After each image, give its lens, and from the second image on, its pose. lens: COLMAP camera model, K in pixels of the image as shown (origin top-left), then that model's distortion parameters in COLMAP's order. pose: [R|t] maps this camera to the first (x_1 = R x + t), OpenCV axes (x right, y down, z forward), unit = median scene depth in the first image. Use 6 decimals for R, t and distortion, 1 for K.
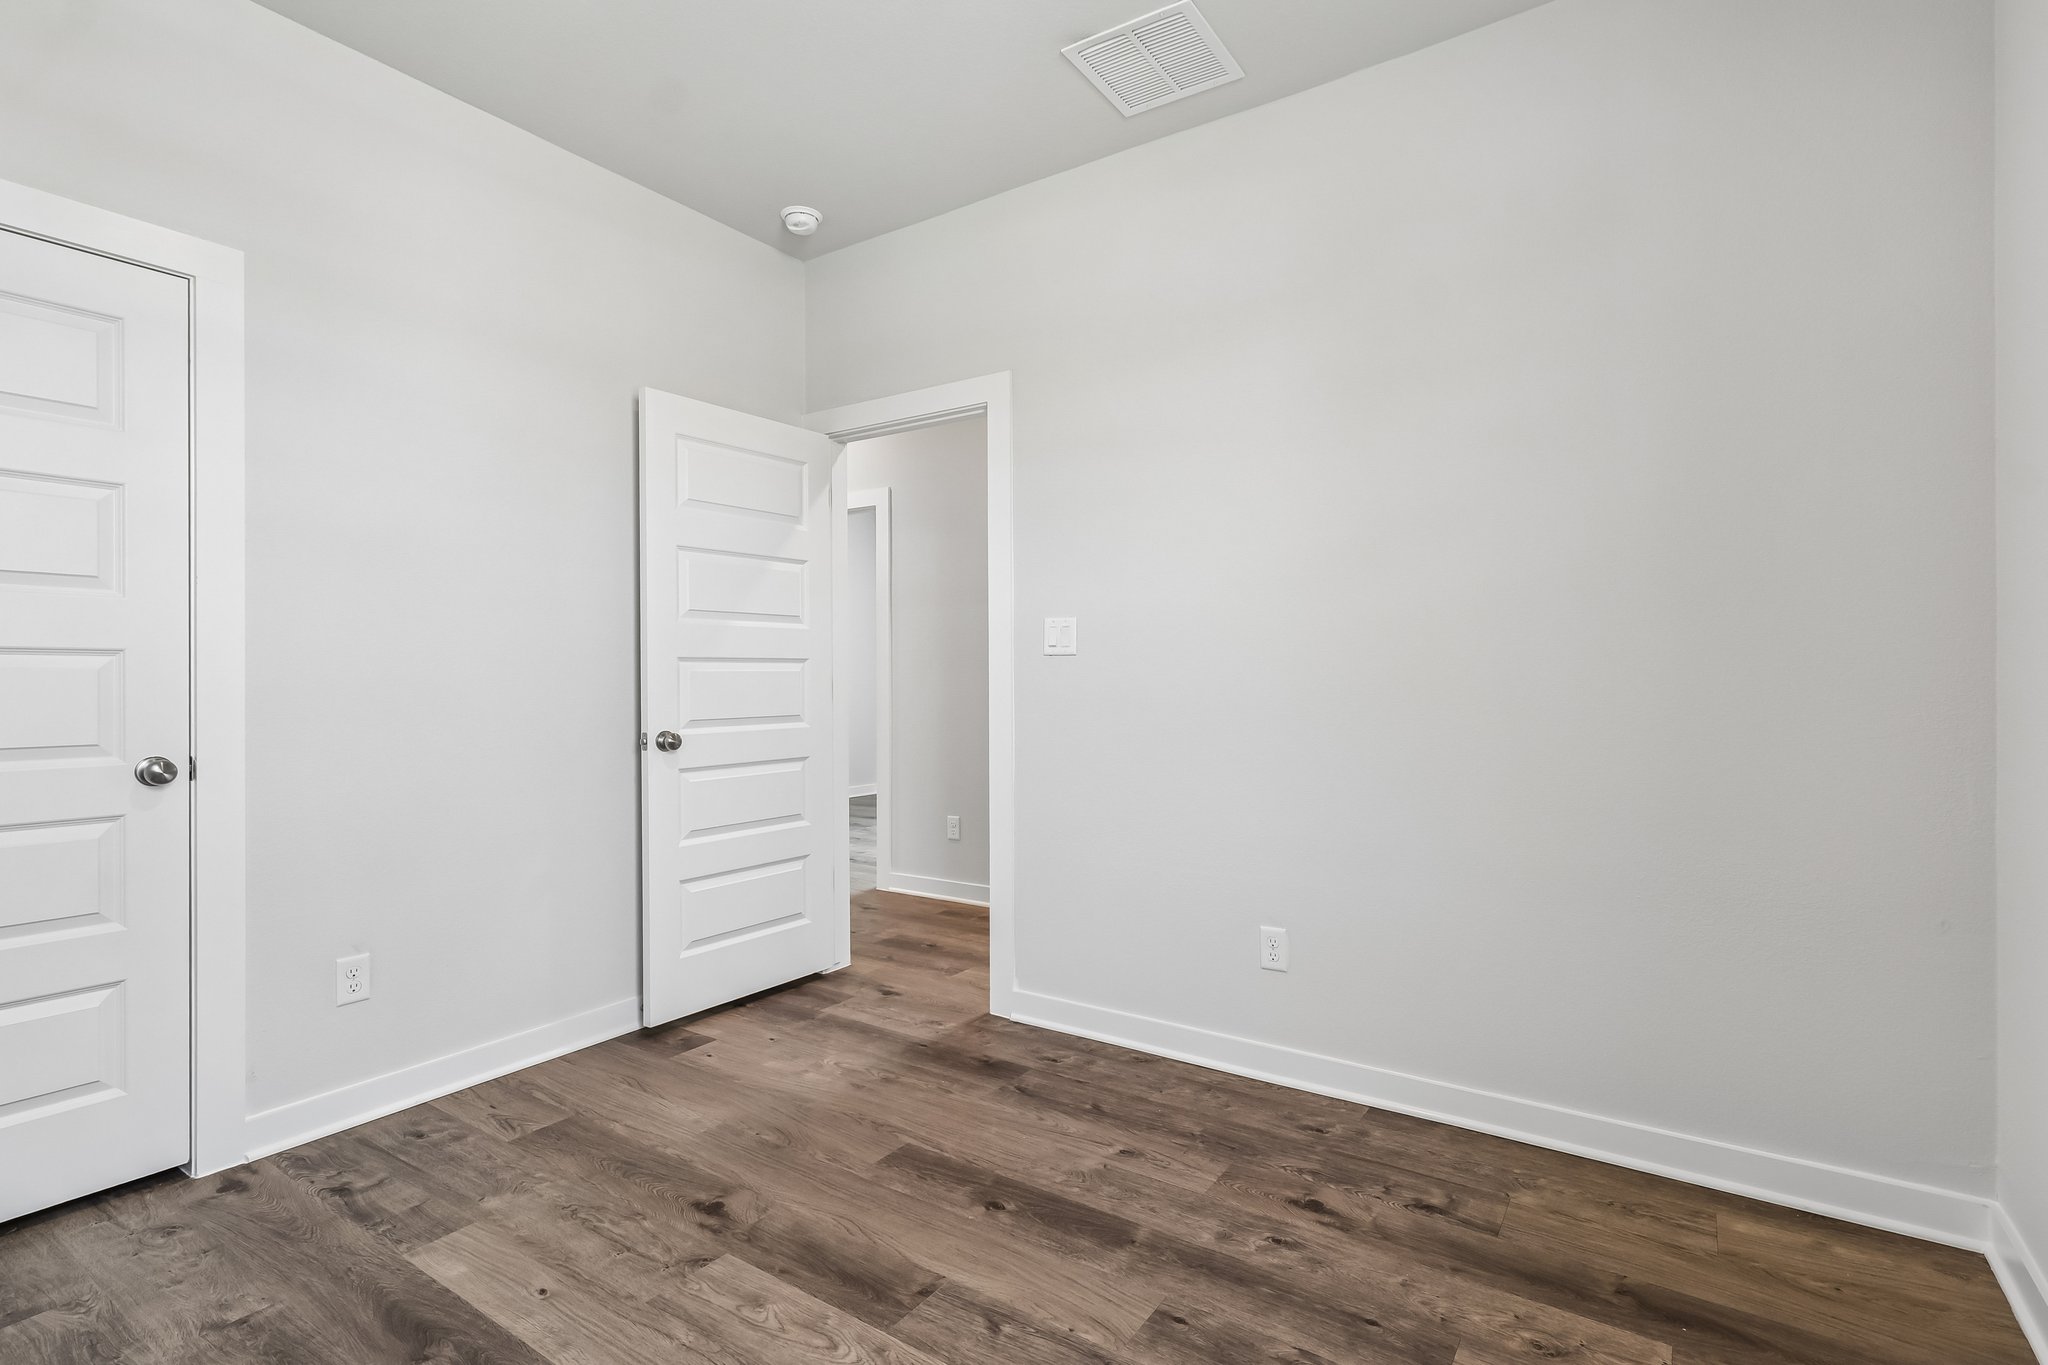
lens RADIAL K [[970.6, 0, 1024.0], [0, 970.6, 682.4], [0, 0, 1]] dist [-0.001658, -0.000027]
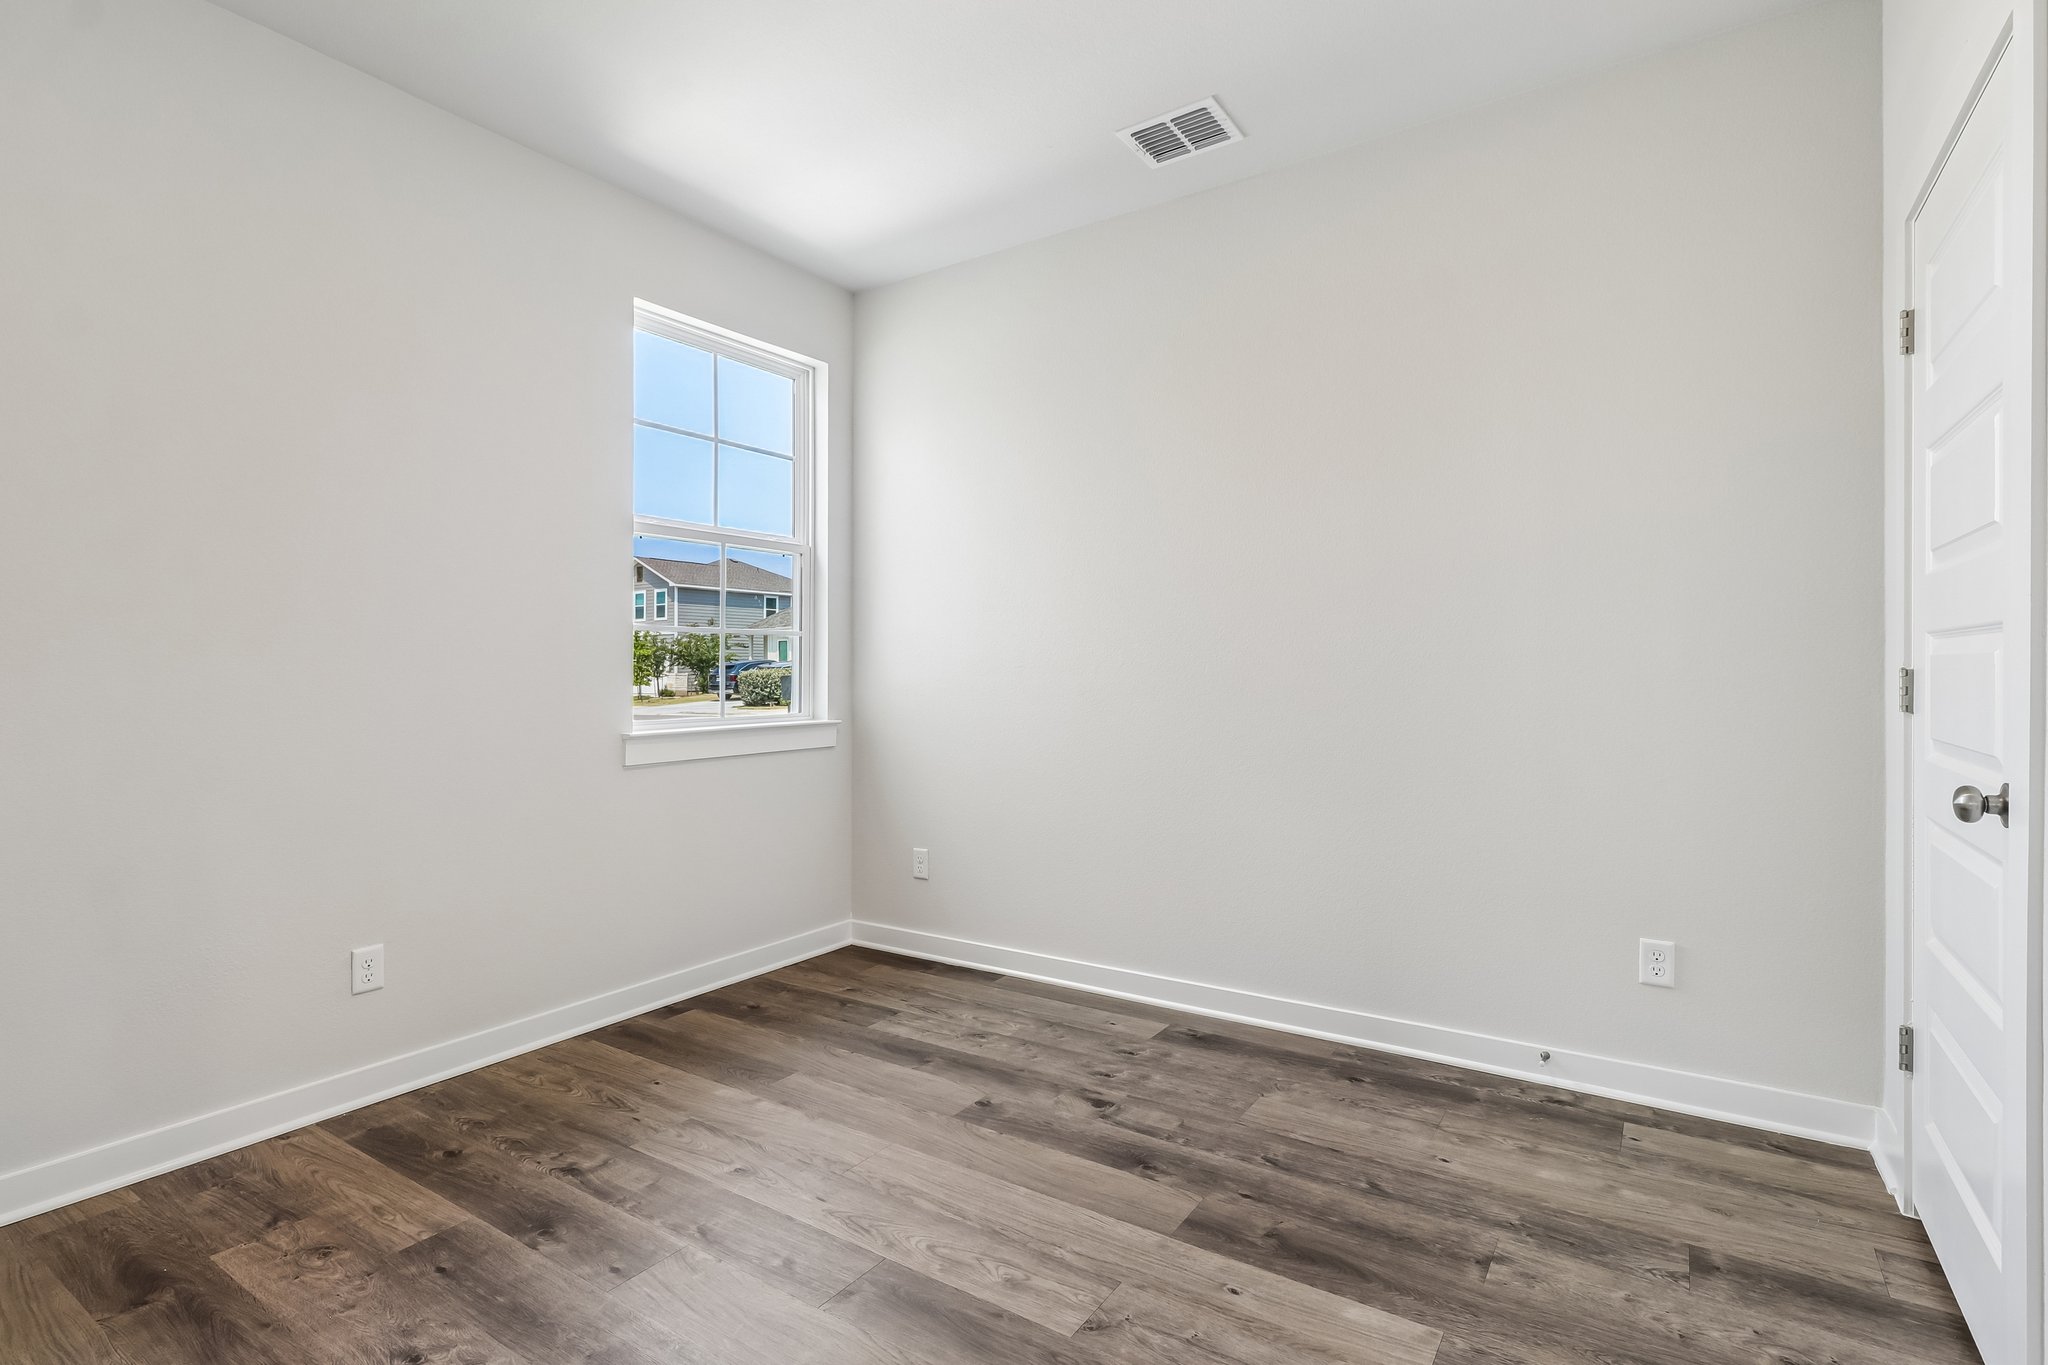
lens RADIAL K [[970.6, 0, 1025.3], [0, 970.6, 676.4], [0, 0, 1]] dist [-0.001658, -0.000027]
pose [[-0.999890, 0.010247, -0.010676, -0.285276], [0.010188, 0.999932, 0.005629, -0.007326], [0.010733, 0.005520, -0.999927, 2.025397]]
